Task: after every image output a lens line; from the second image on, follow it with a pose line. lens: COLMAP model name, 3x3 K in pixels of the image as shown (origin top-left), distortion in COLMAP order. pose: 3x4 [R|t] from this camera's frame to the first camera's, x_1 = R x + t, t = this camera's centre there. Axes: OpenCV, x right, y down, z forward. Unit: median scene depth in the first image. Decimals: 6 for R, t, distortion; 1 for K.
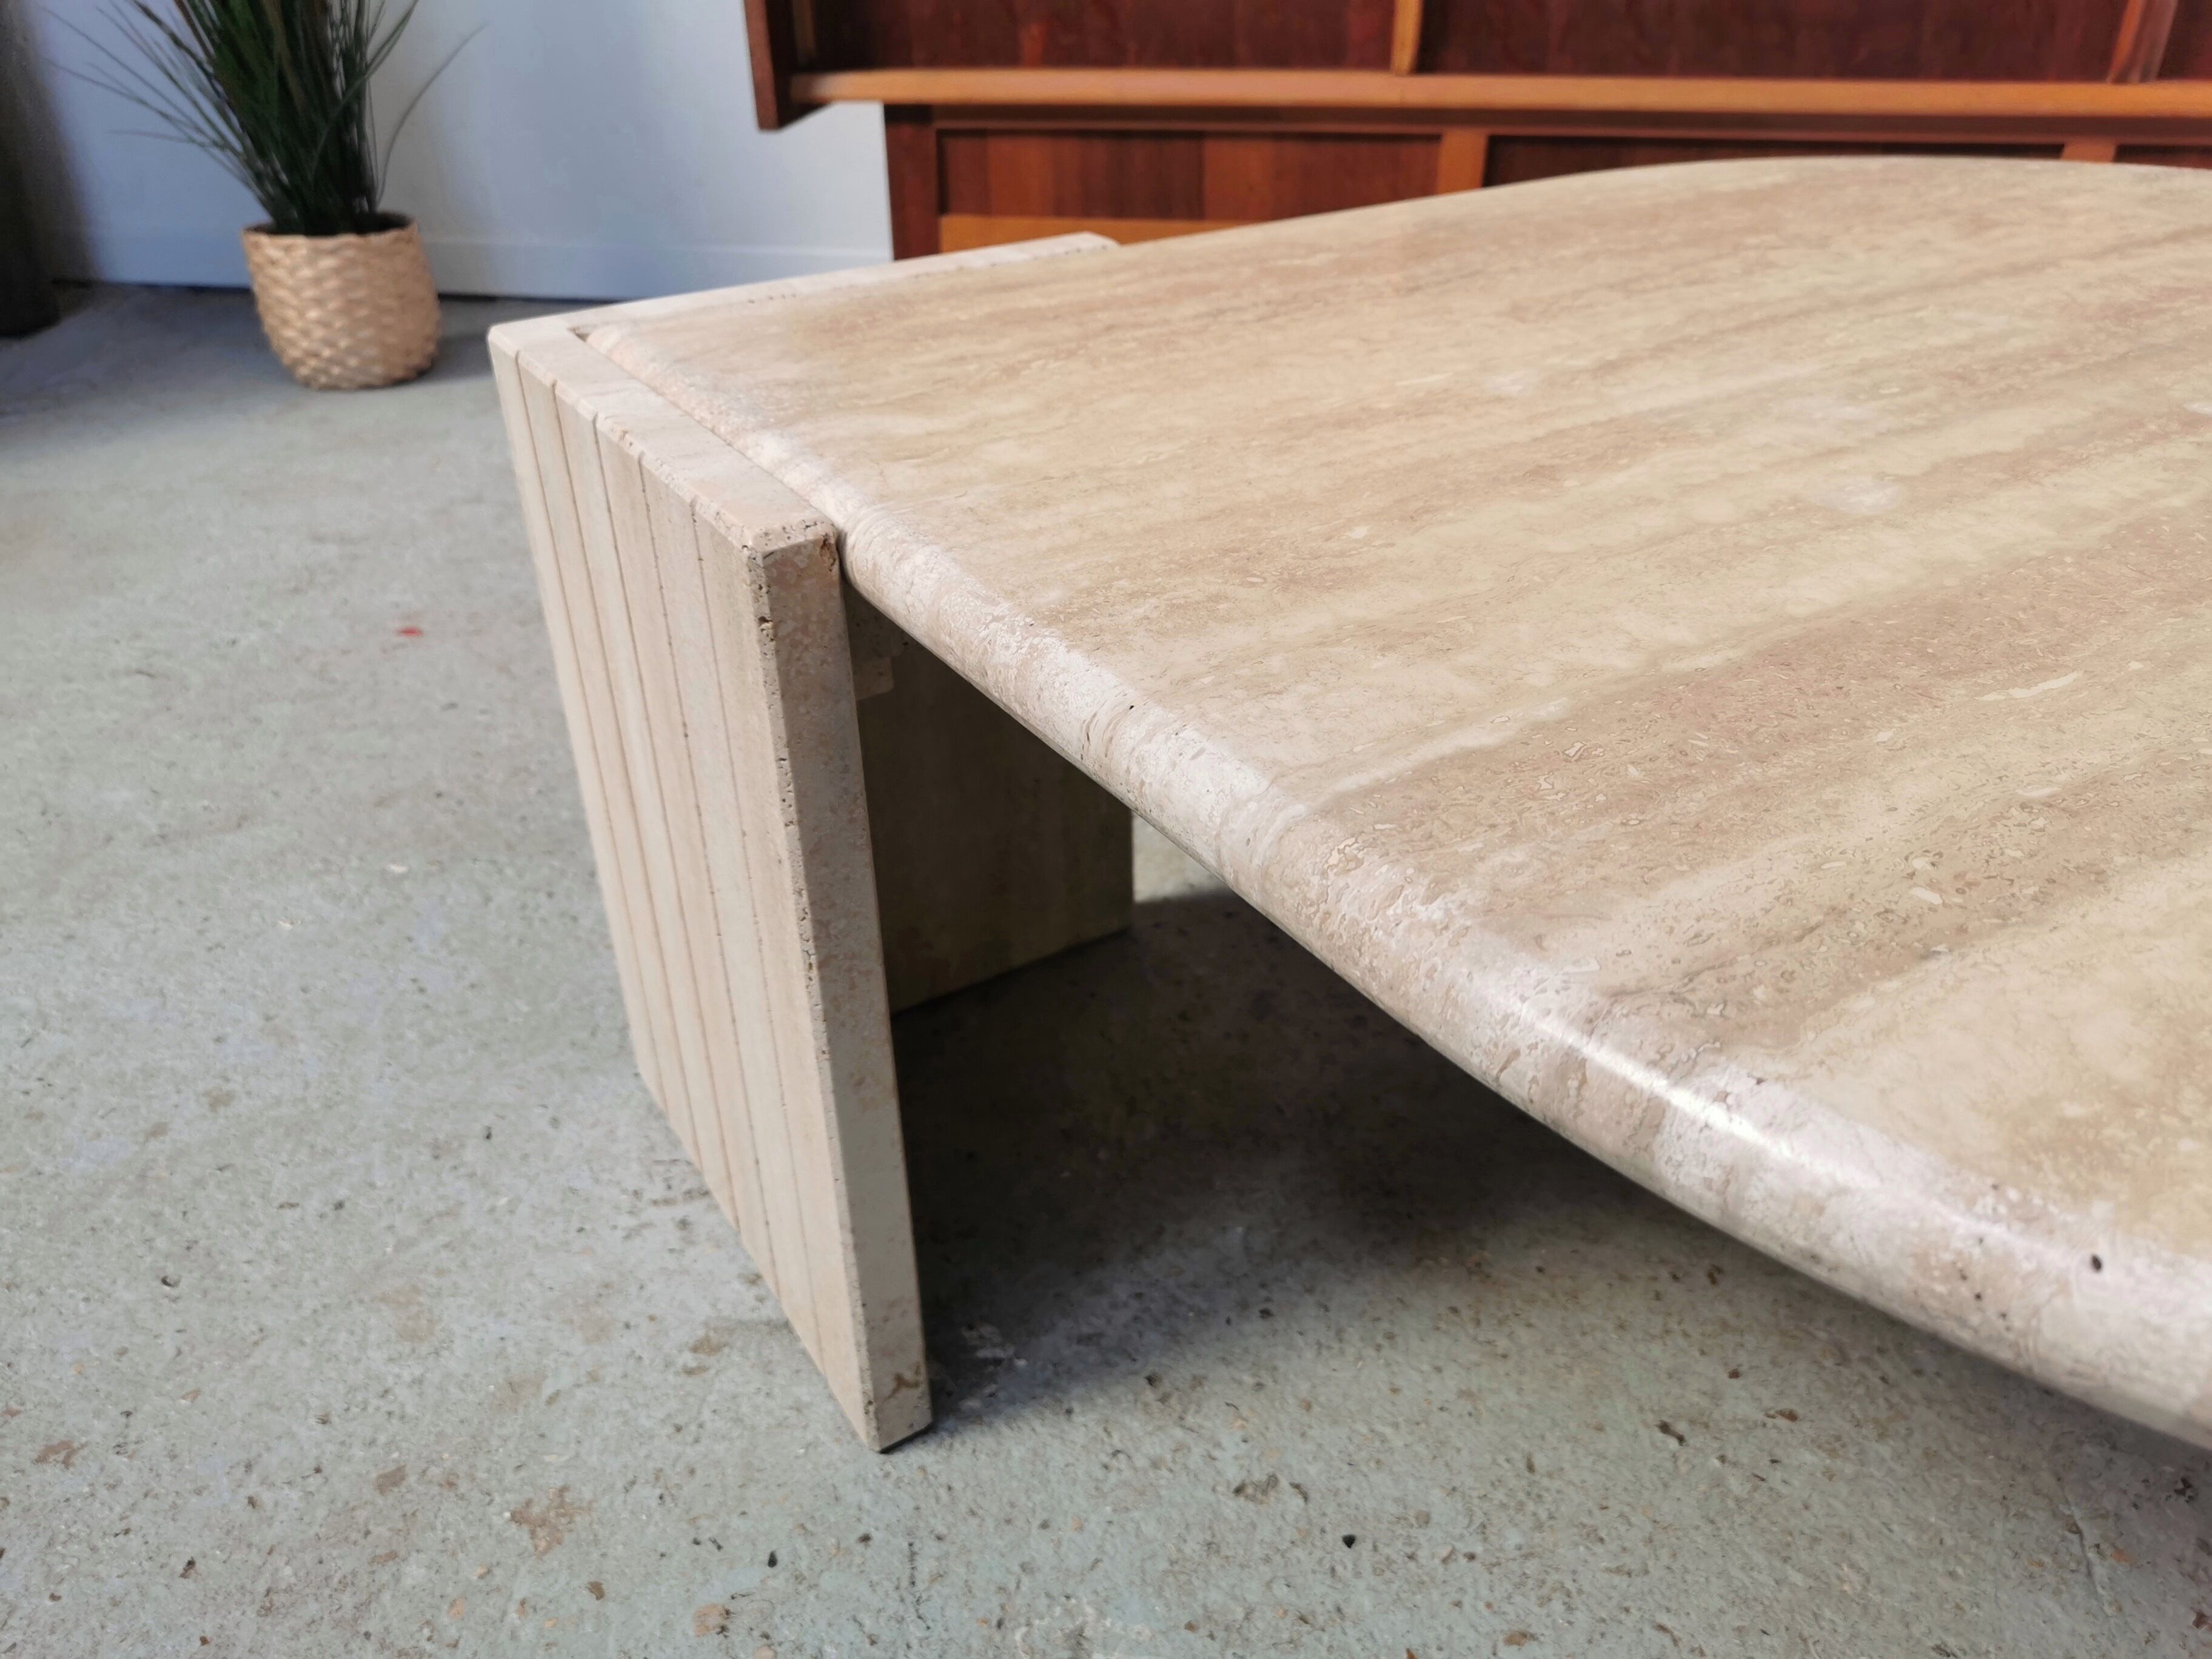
lens RADIAL K [[1727.6, 0, 1105.4], [0, 1727.6, 833.3], [0, 0, 1]] dist [0.056845, -0.078377]
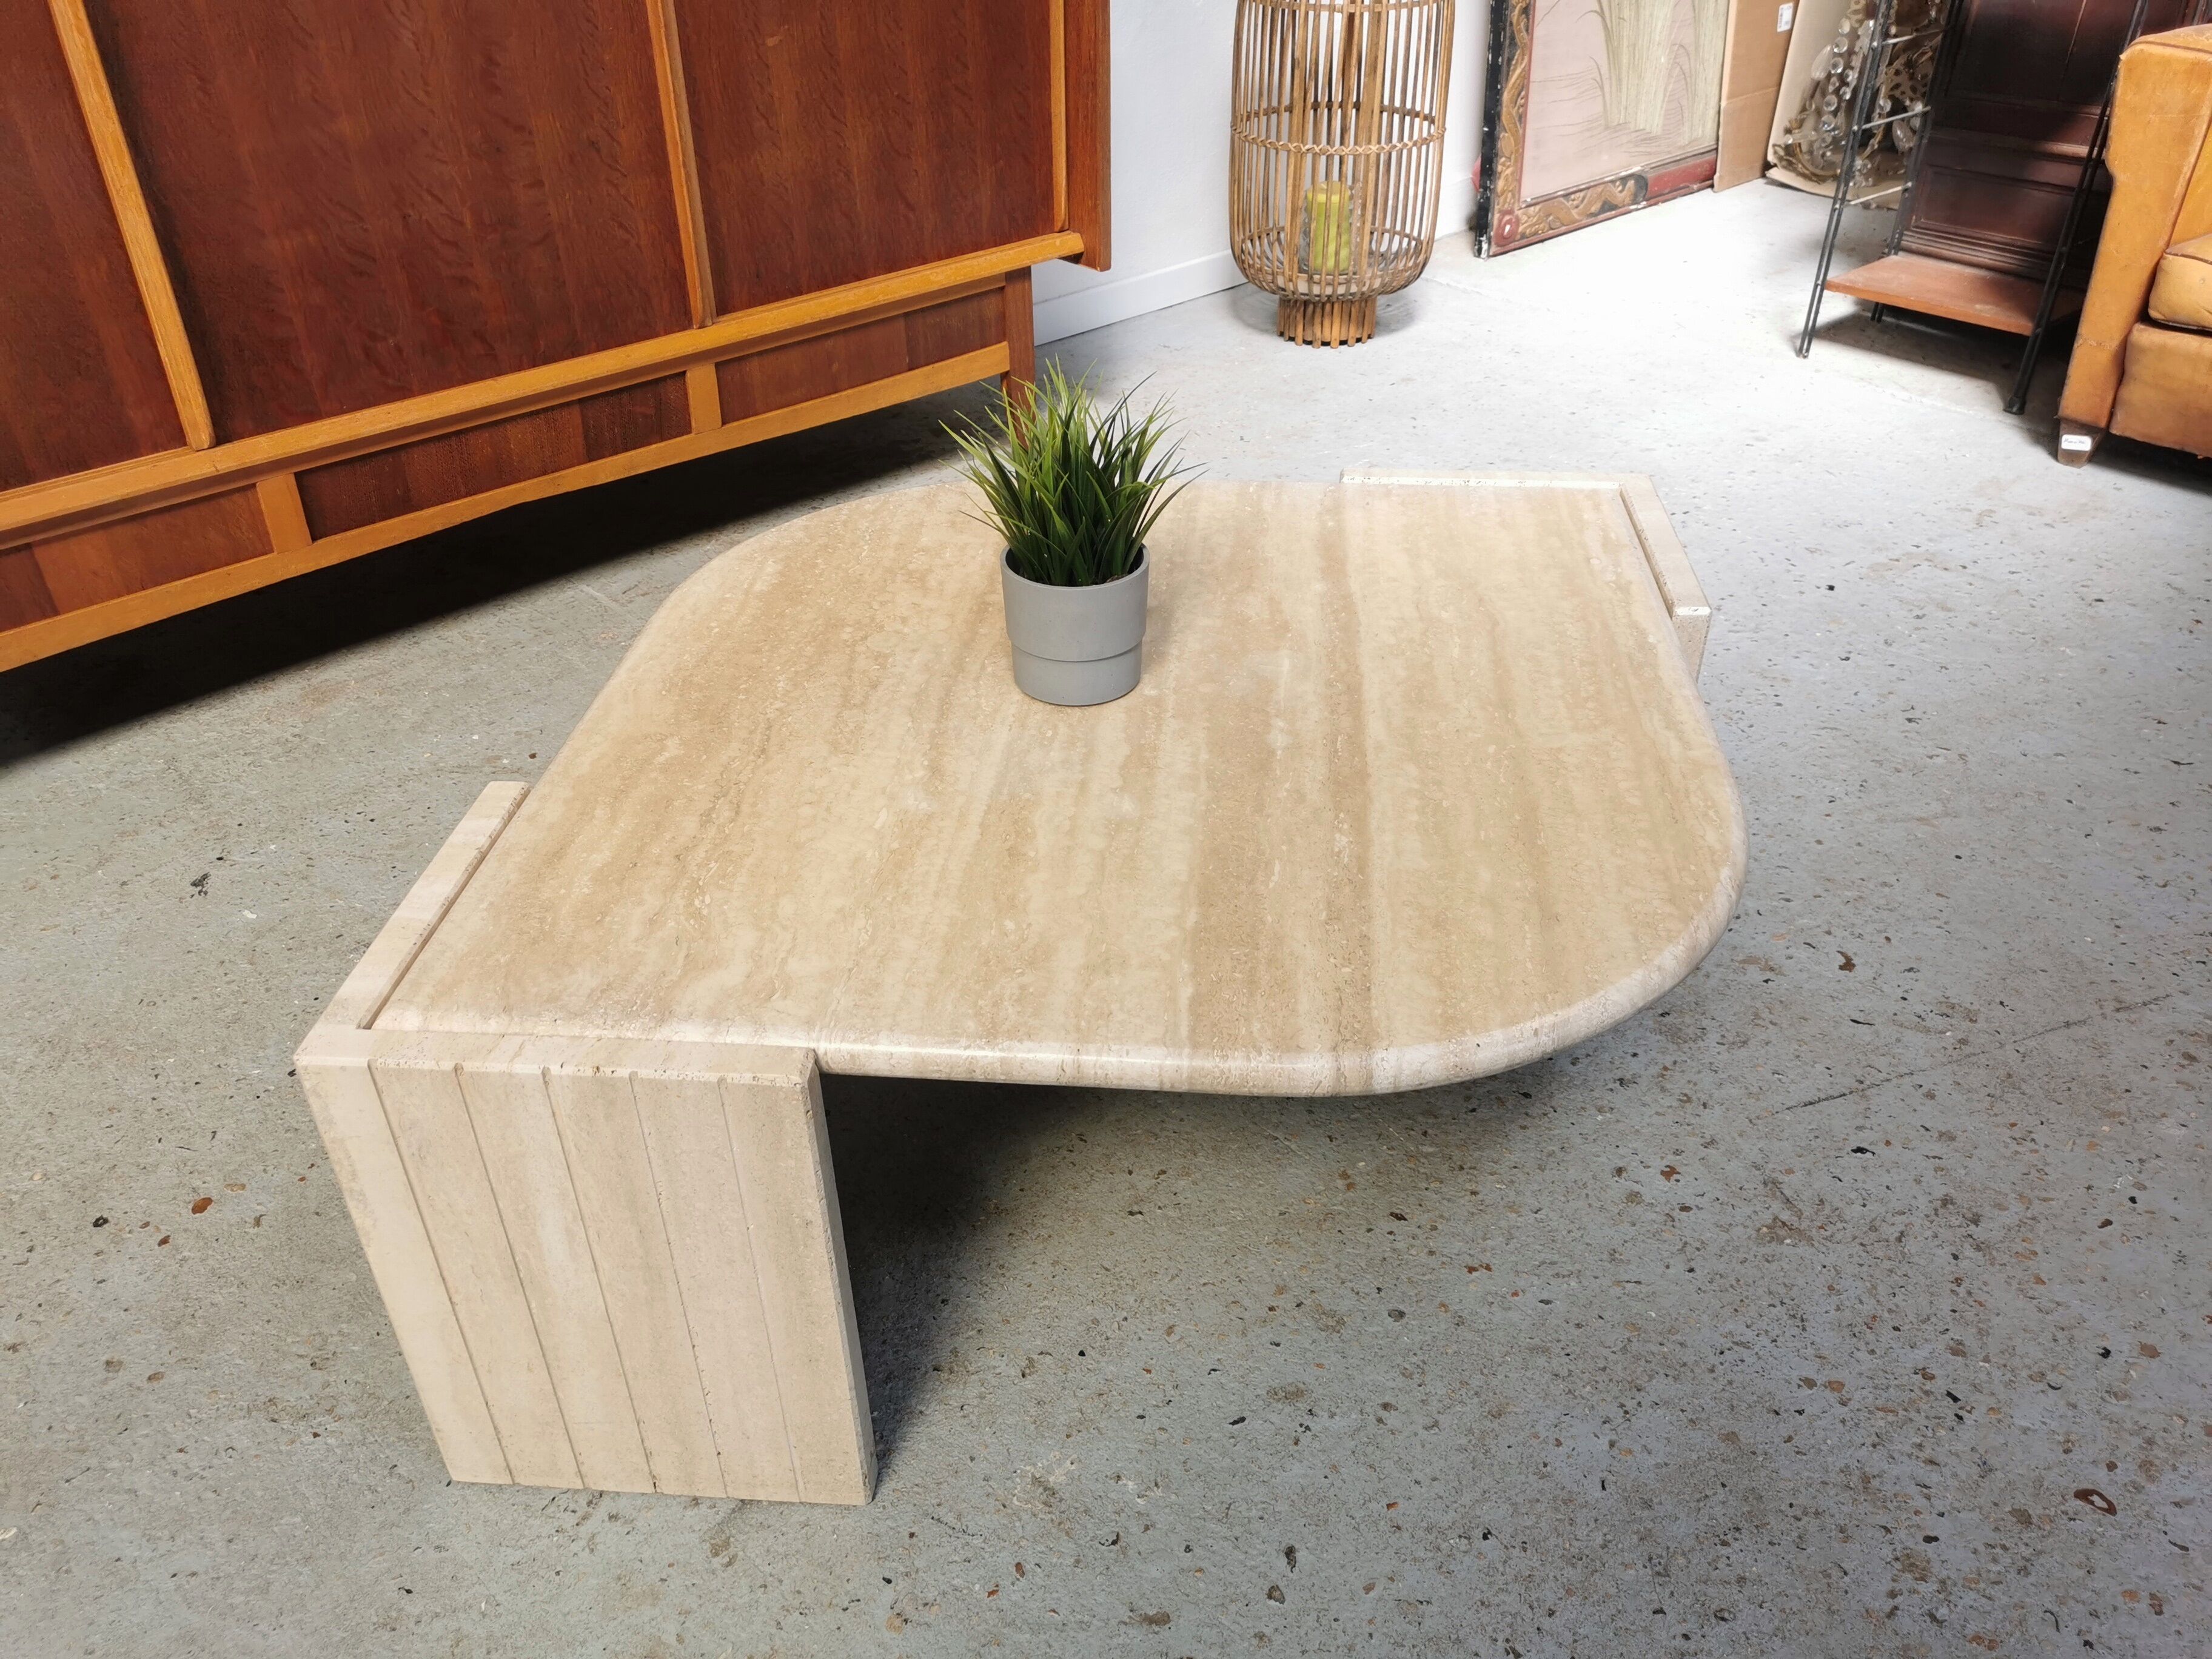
lens RADIAL K [[1708.9, 0, 1109.6], [0, 1708.9, 832.8], [0, 0, 1]] dist [0.064680, -0.069862]
pose [[0.592966, -0.443281, 0.672230, -0.840566], [0.413672, 0.883943, 0.217993, -0.494492], [-0.690845, 0.148820, 0.707521, -0.449329]]
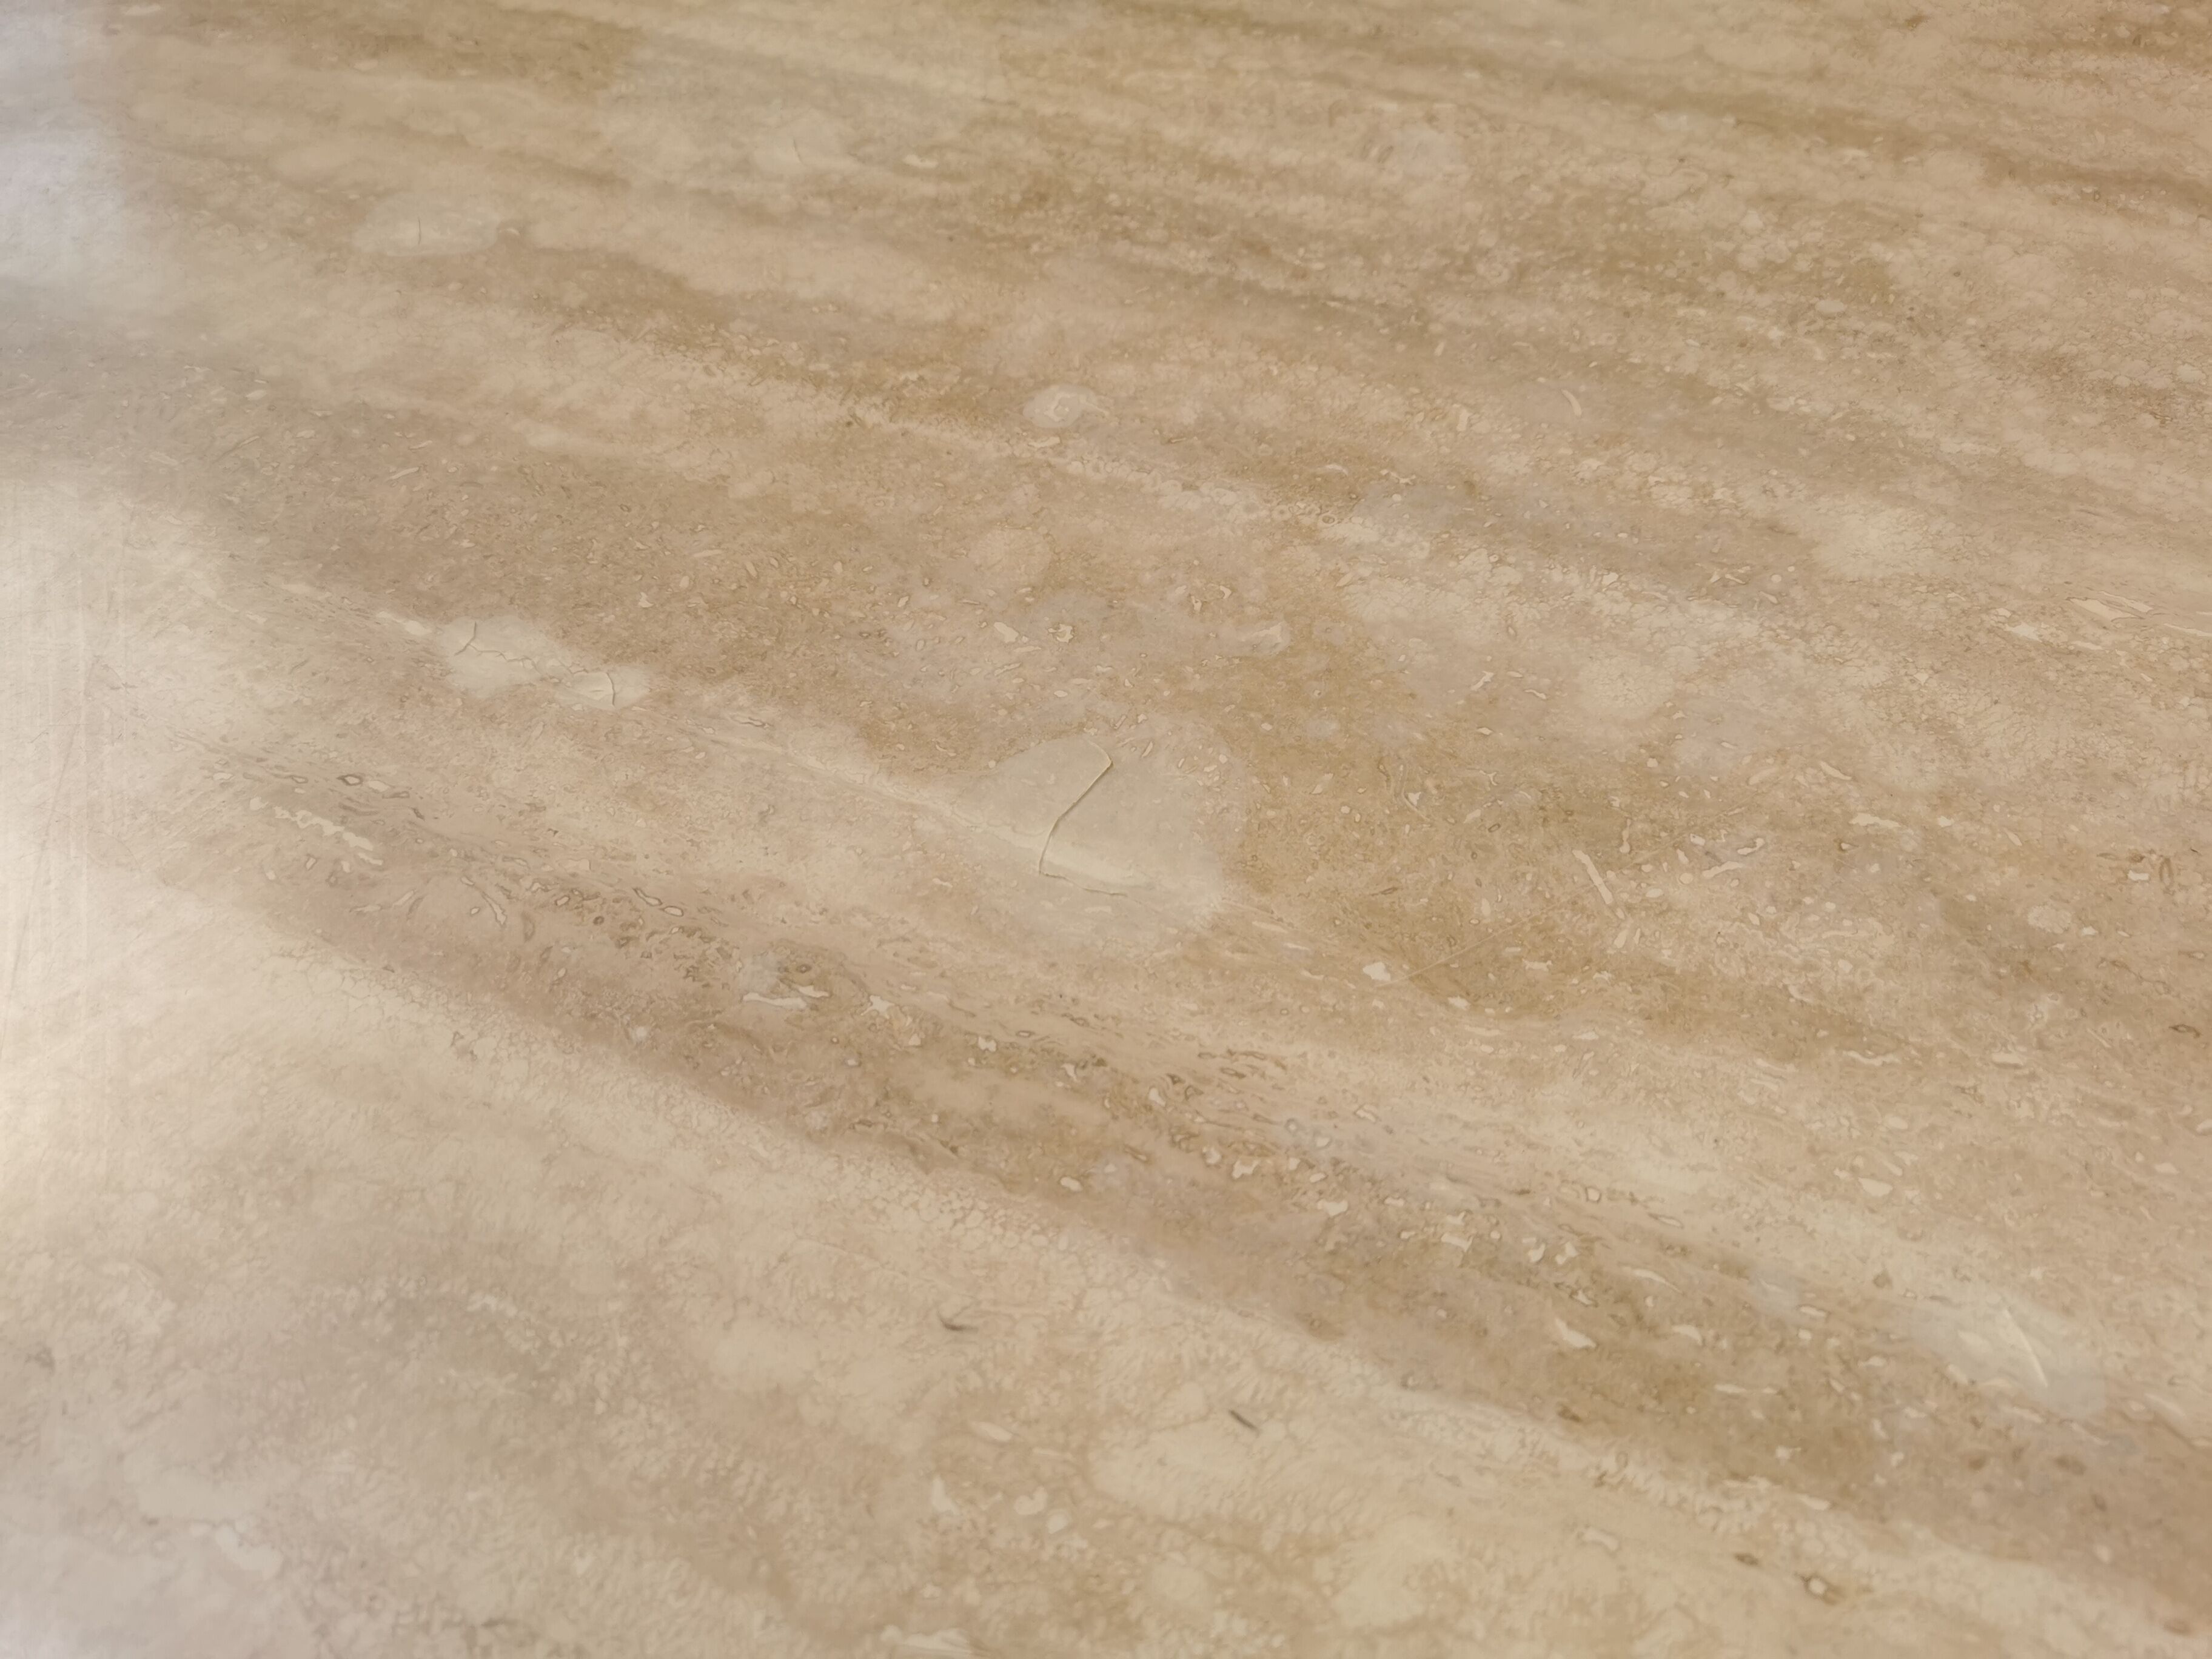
lens RADIAL K [[1742.8, 0, 1110.9], [0, 1742.8, 829.6], [0, 0, 1]] dist [0.045175, -0.075604]
pose [[0.575559, 0.630259, -0.521062, 0.869099], [-0.390762, 0.771696, 0.501787, -0.365077], [0.718357, -0.085197, 0.690438, 0.488739]]
